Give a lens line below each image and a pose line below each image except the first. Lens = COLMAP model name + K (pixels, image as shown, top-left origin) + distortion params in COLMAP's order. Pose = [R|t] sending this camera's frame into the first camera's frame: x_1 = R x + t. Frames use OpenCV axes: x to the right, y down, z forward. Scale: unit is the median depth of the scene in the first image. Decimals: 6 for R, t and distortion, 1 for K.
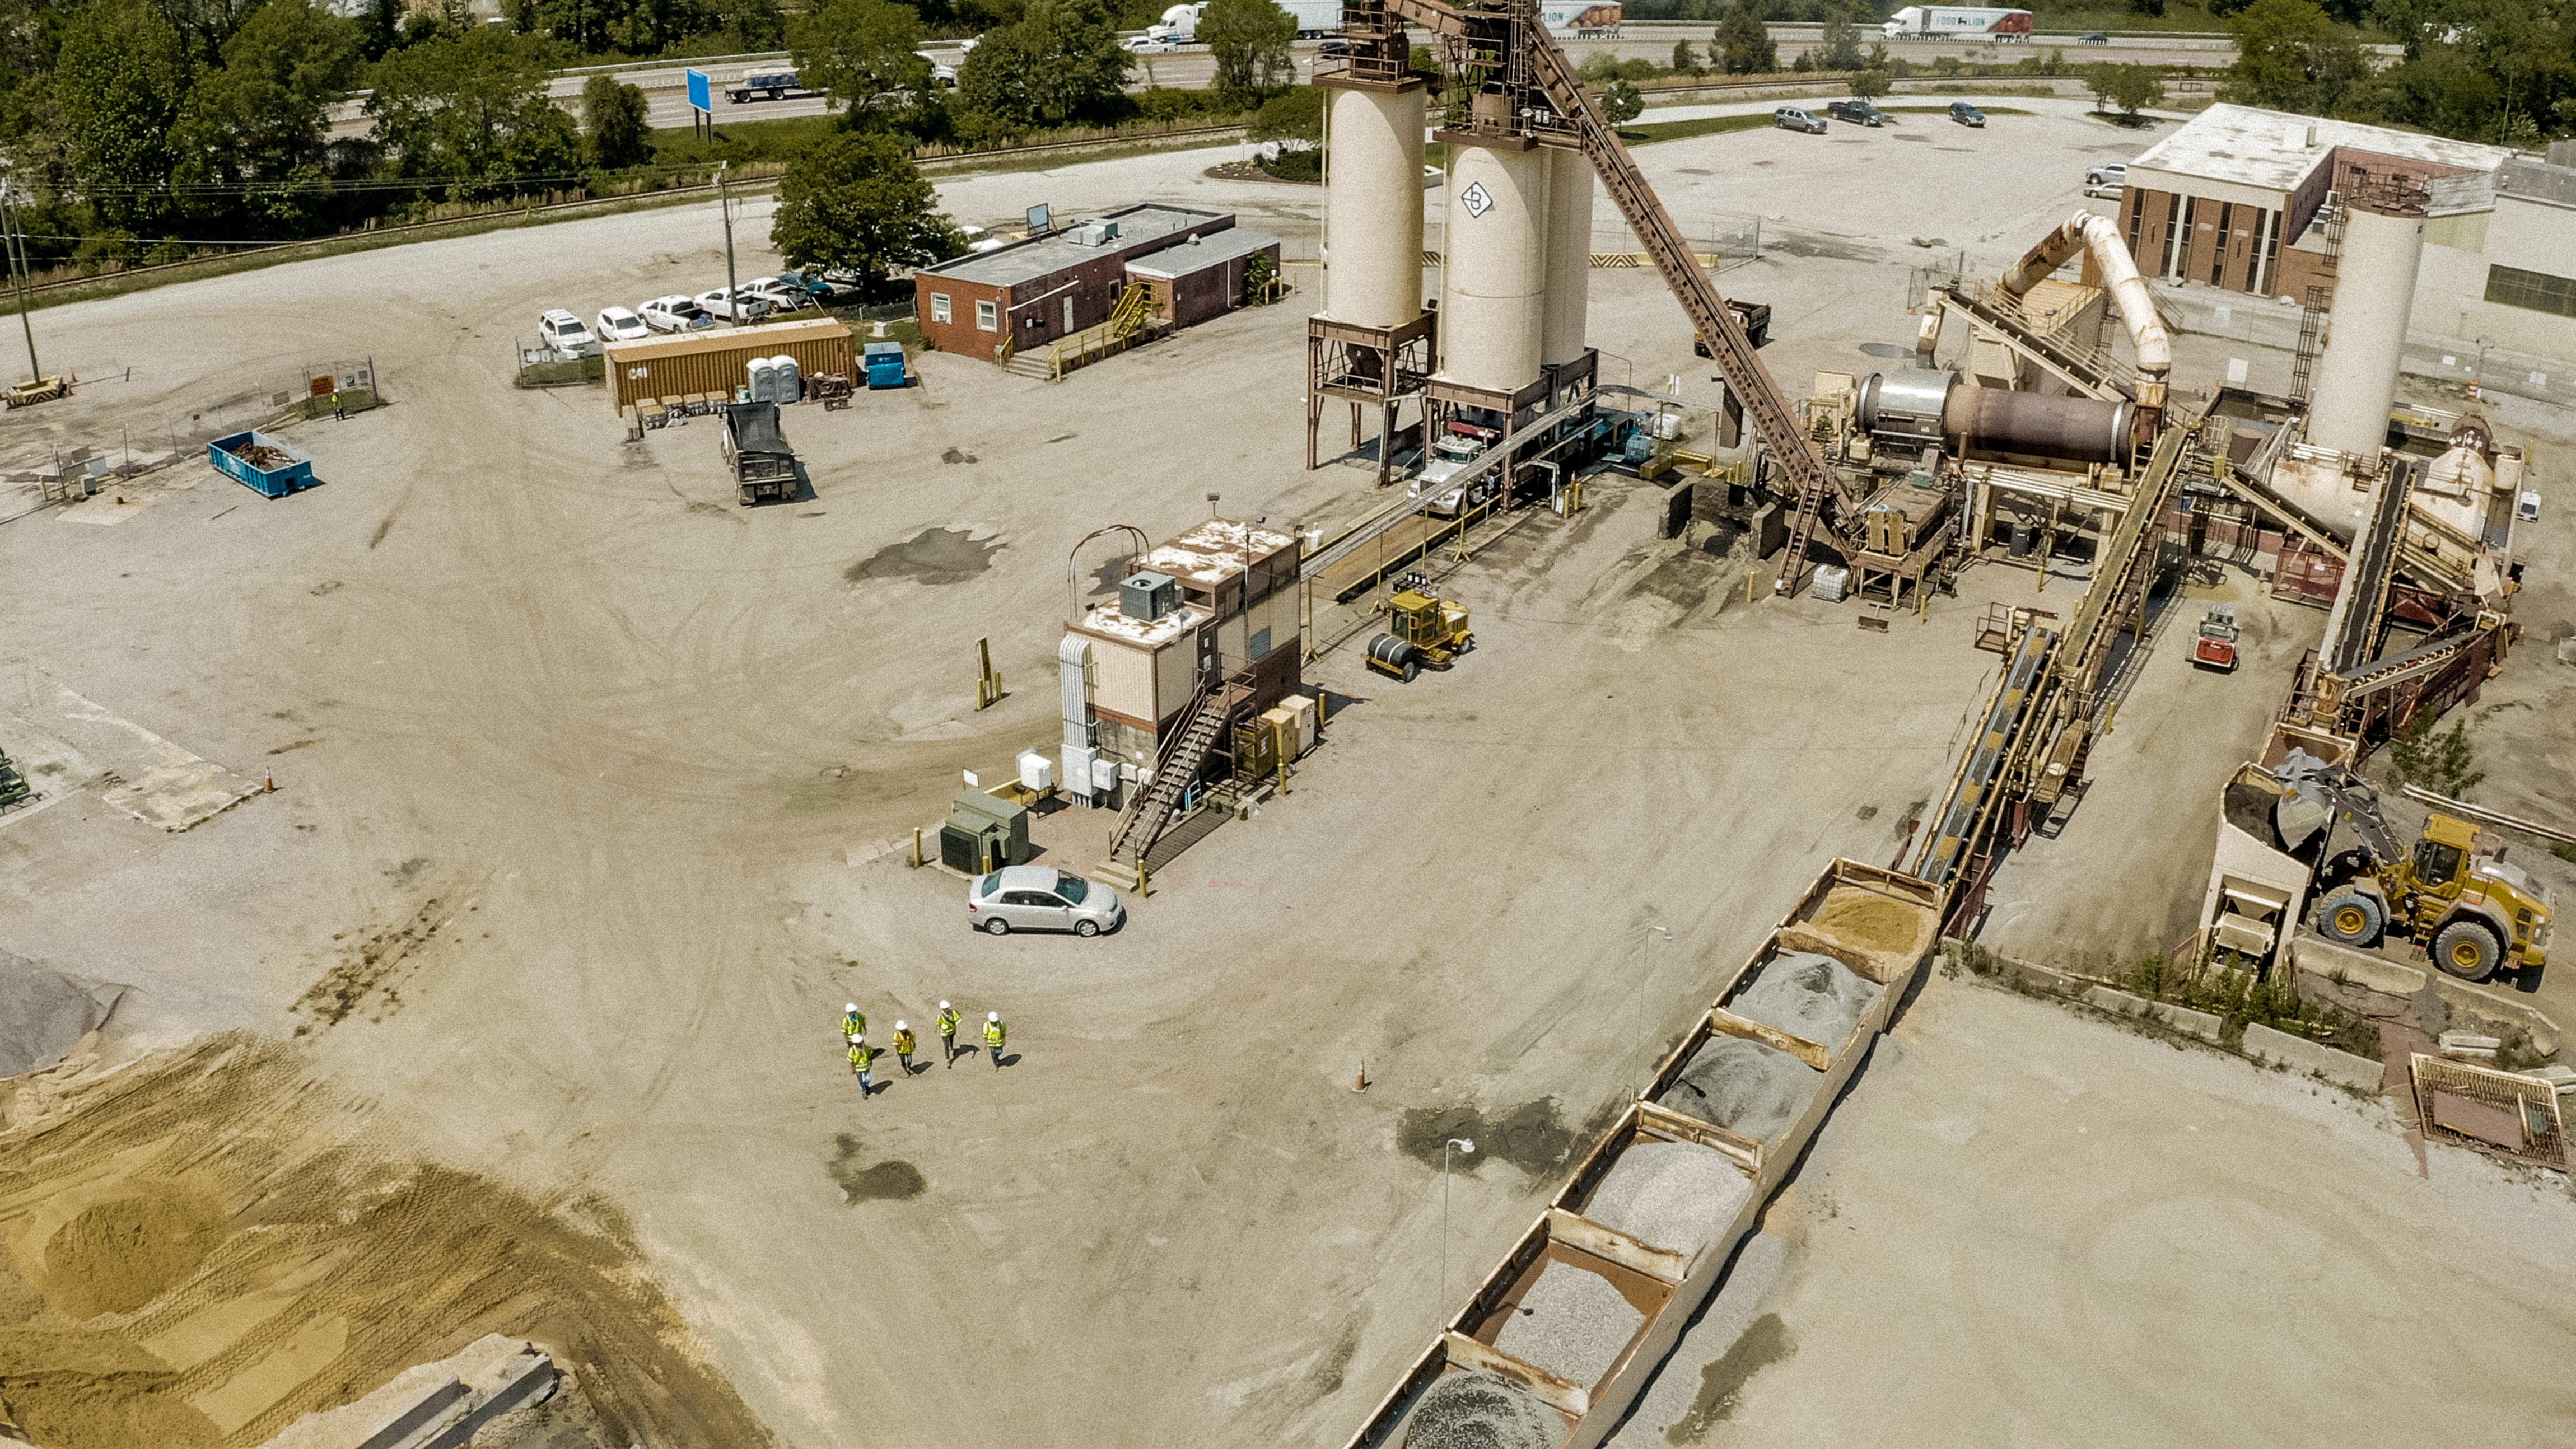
lens RADIAL K [[2062.7, 0, 1295.6], [0, 2062.7, 717.3], [0, 0, 1]] dist [-0.199405, 0.030002]
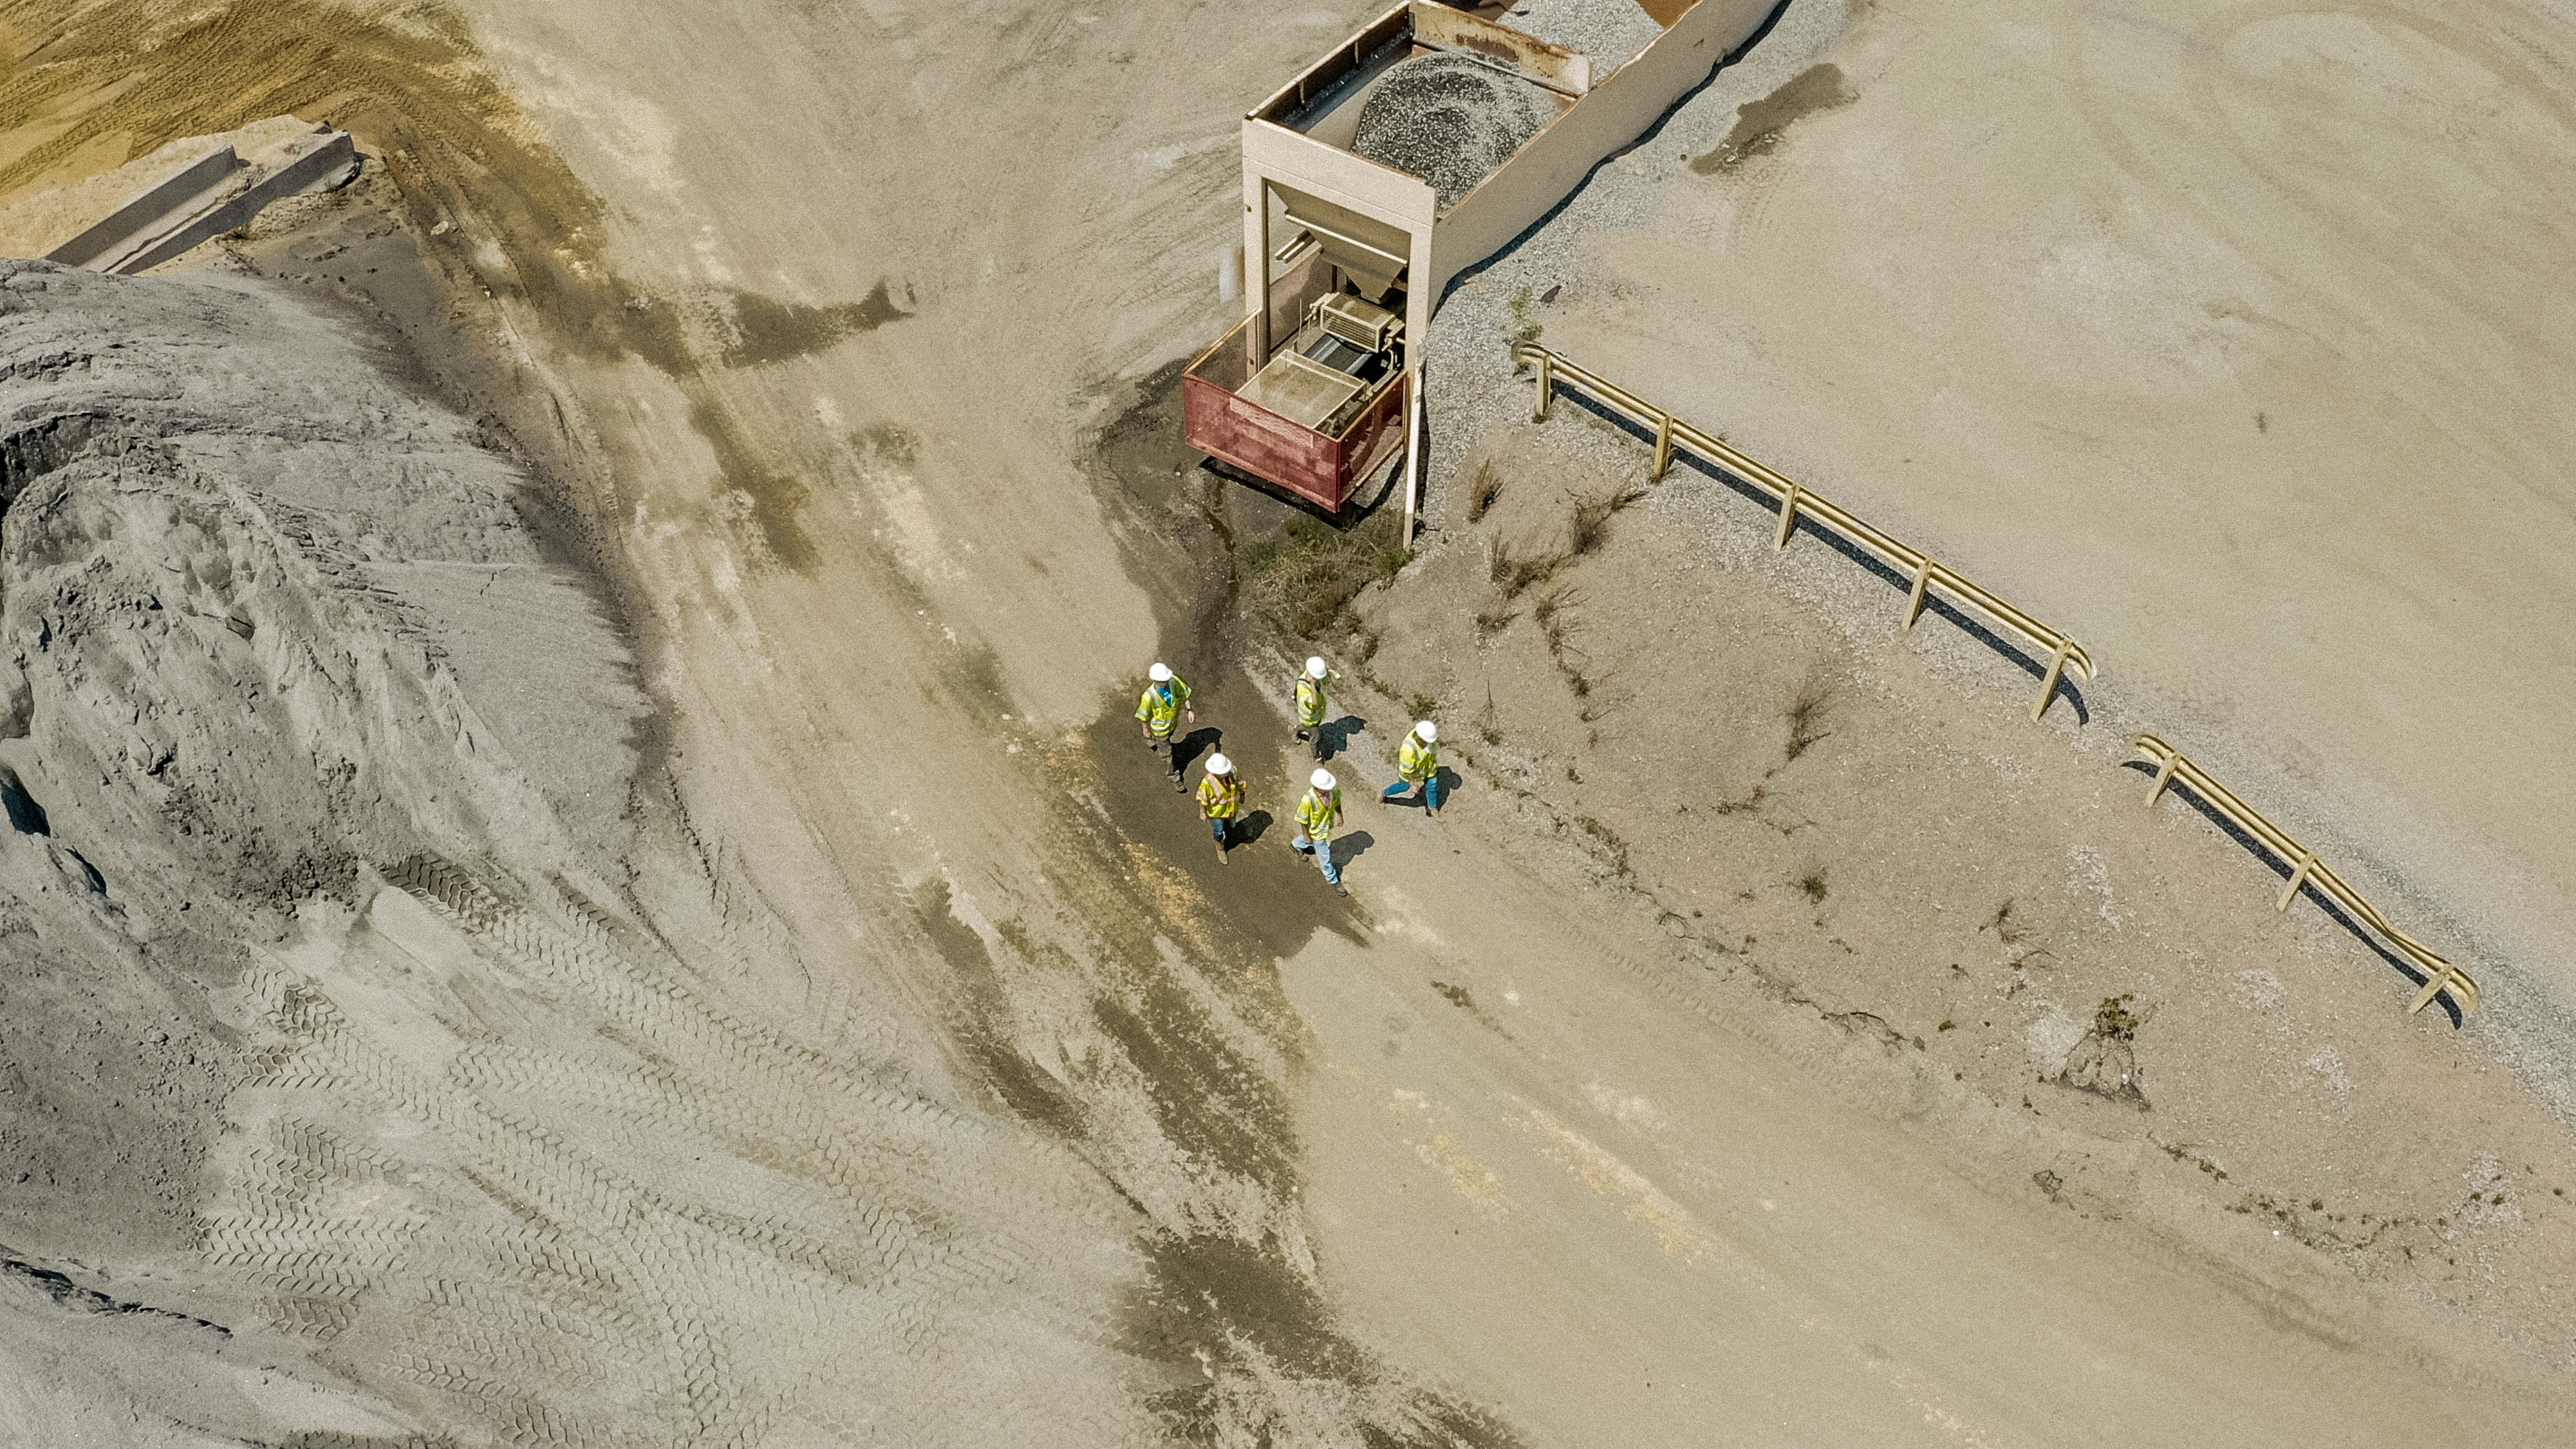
lens RADIAL K [[2062.7, 0, 1295.6], [0, 2062.7, 717.3], [0, 0, 1]] dist [-0.199405, 0.030002]
pose [[0.999470, 0.022244, -0.023769, 0.045238], [-0.012141, 0.932168, 0.361821, 0.236602], [0.030205, -0.361341, 0.931944, 0.143648]]
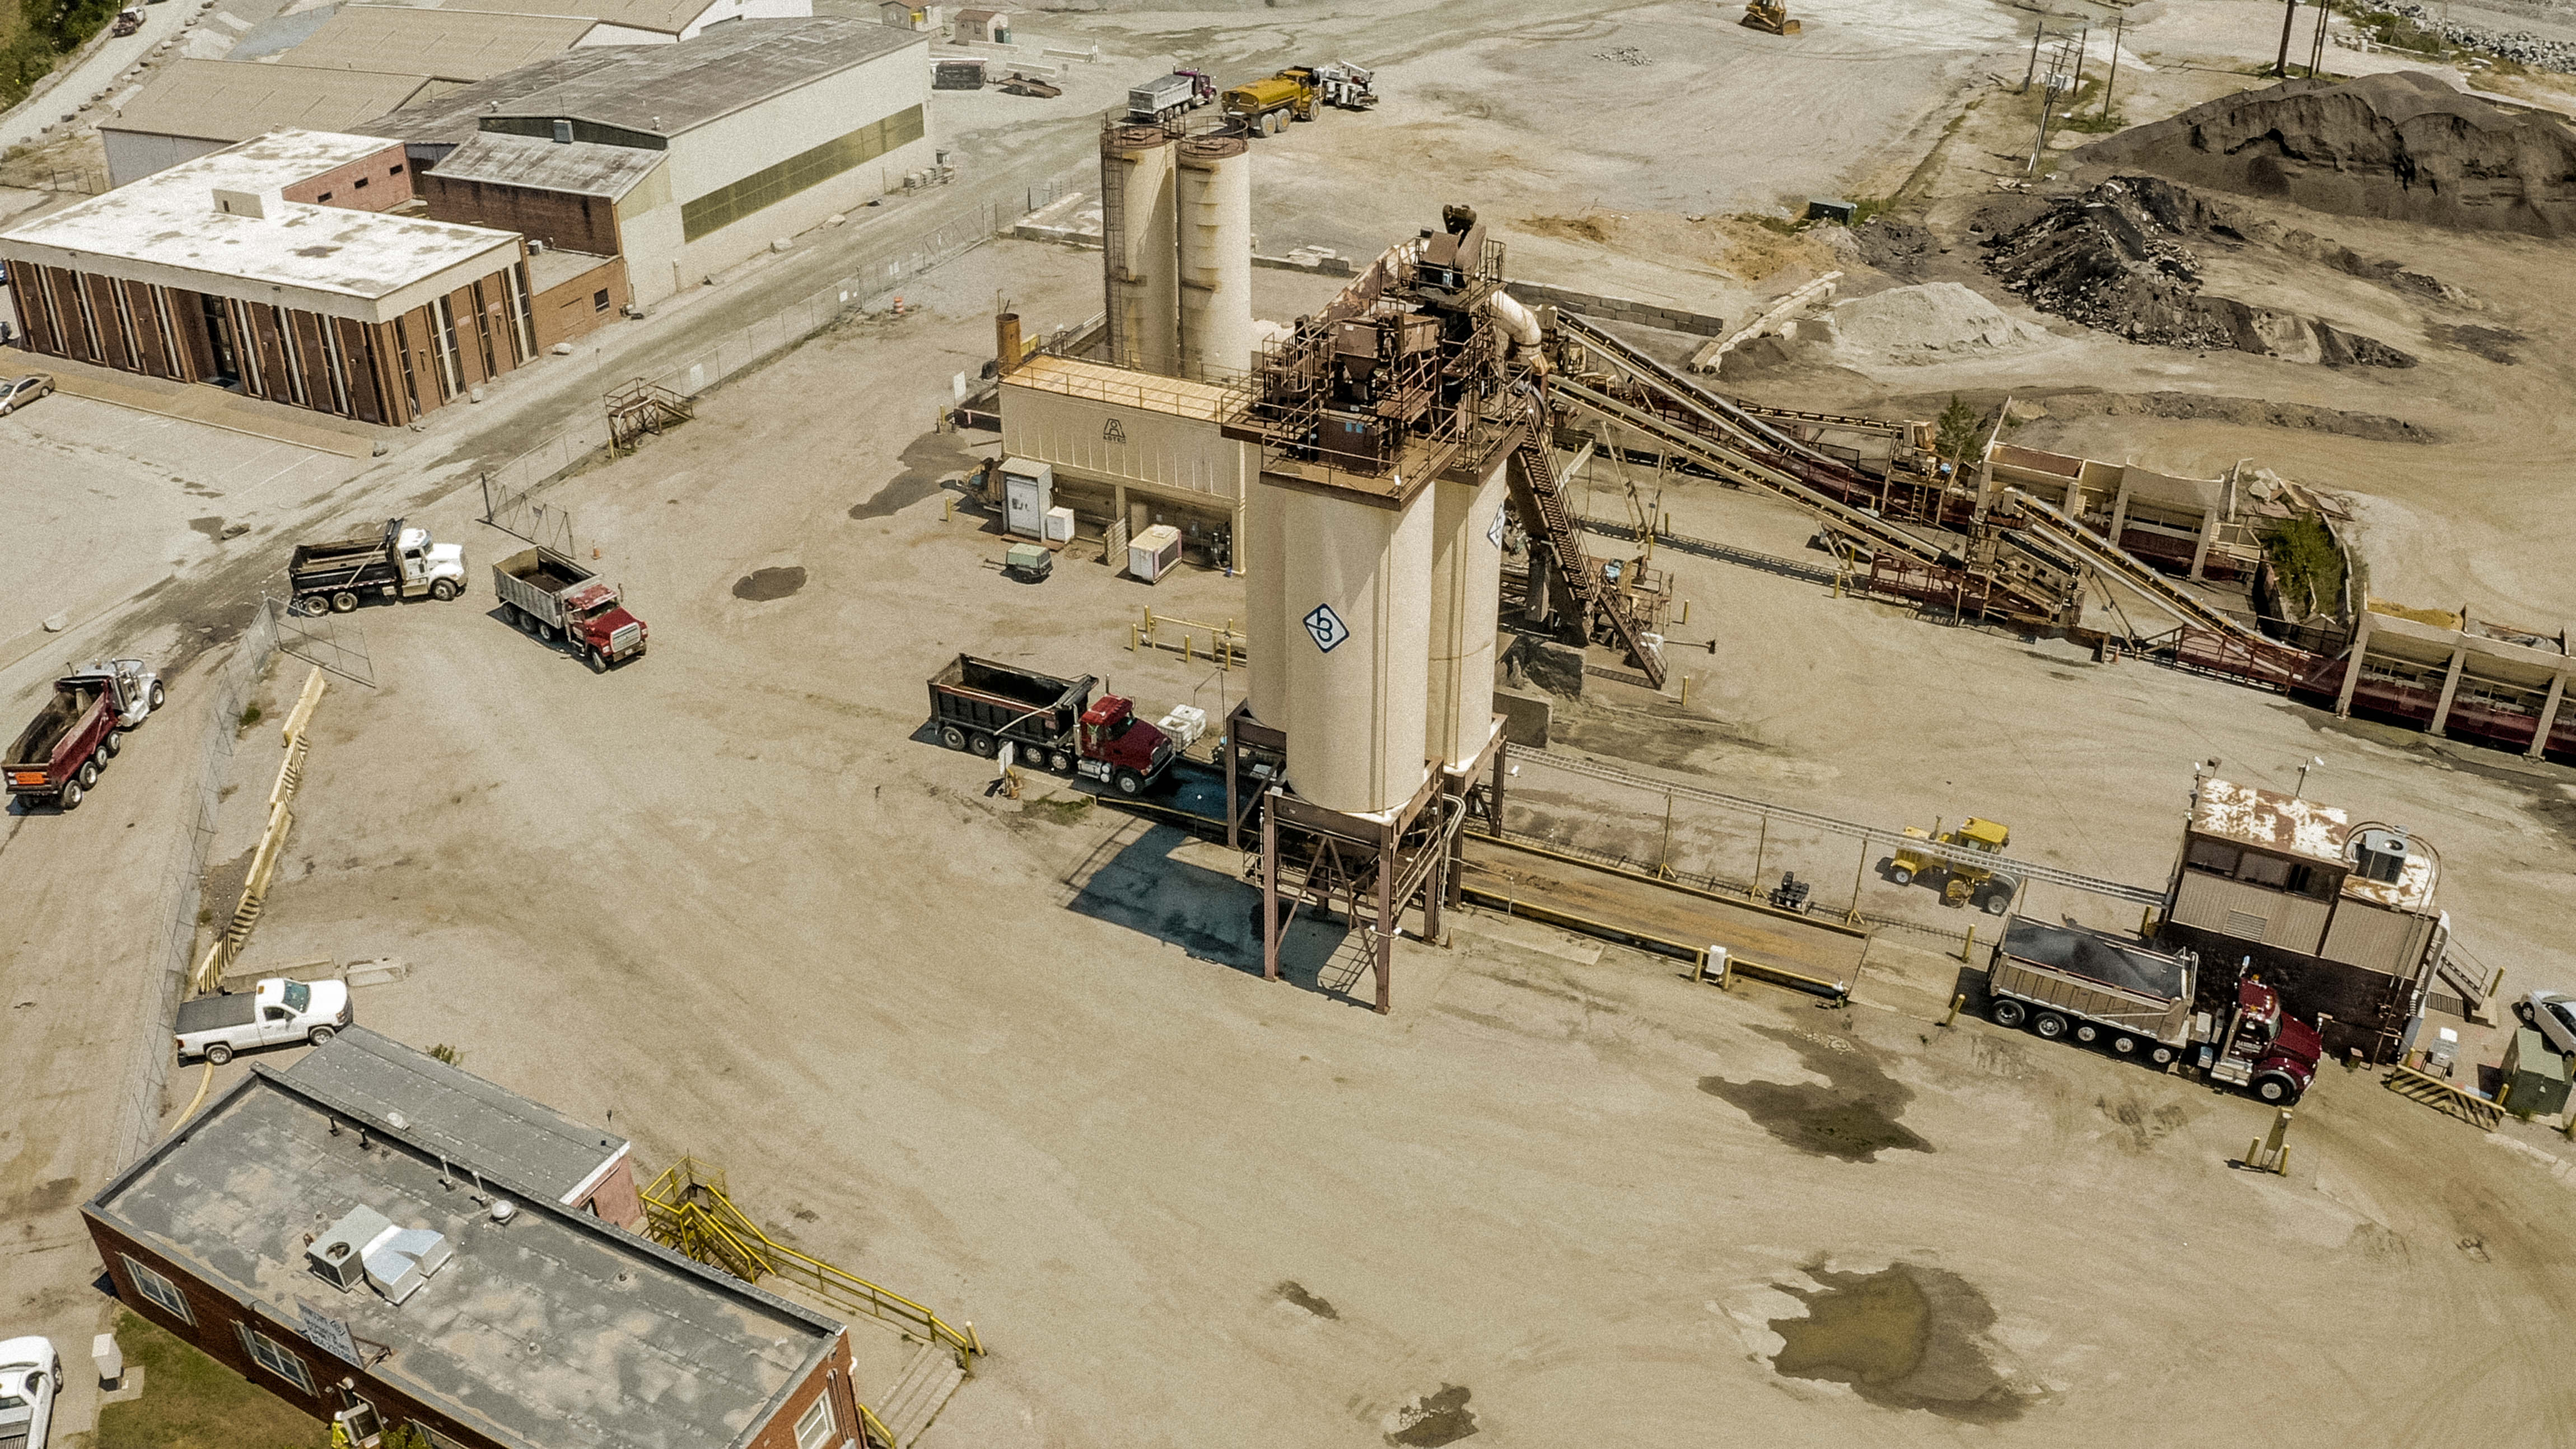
lens RADIAL K [[2062.7, 0, 1295.6], [0, 2062.7, 717.3], [0, 0, 1]] dist [-0.199405, 0.030002]
pose [[-0.129693, -0.516999, 0.846104, -1.087141], [0.435635, 0.736835, 0.517007, -1.171669], [-0.890731, 0.435645, 0.129661, 1.871382]]
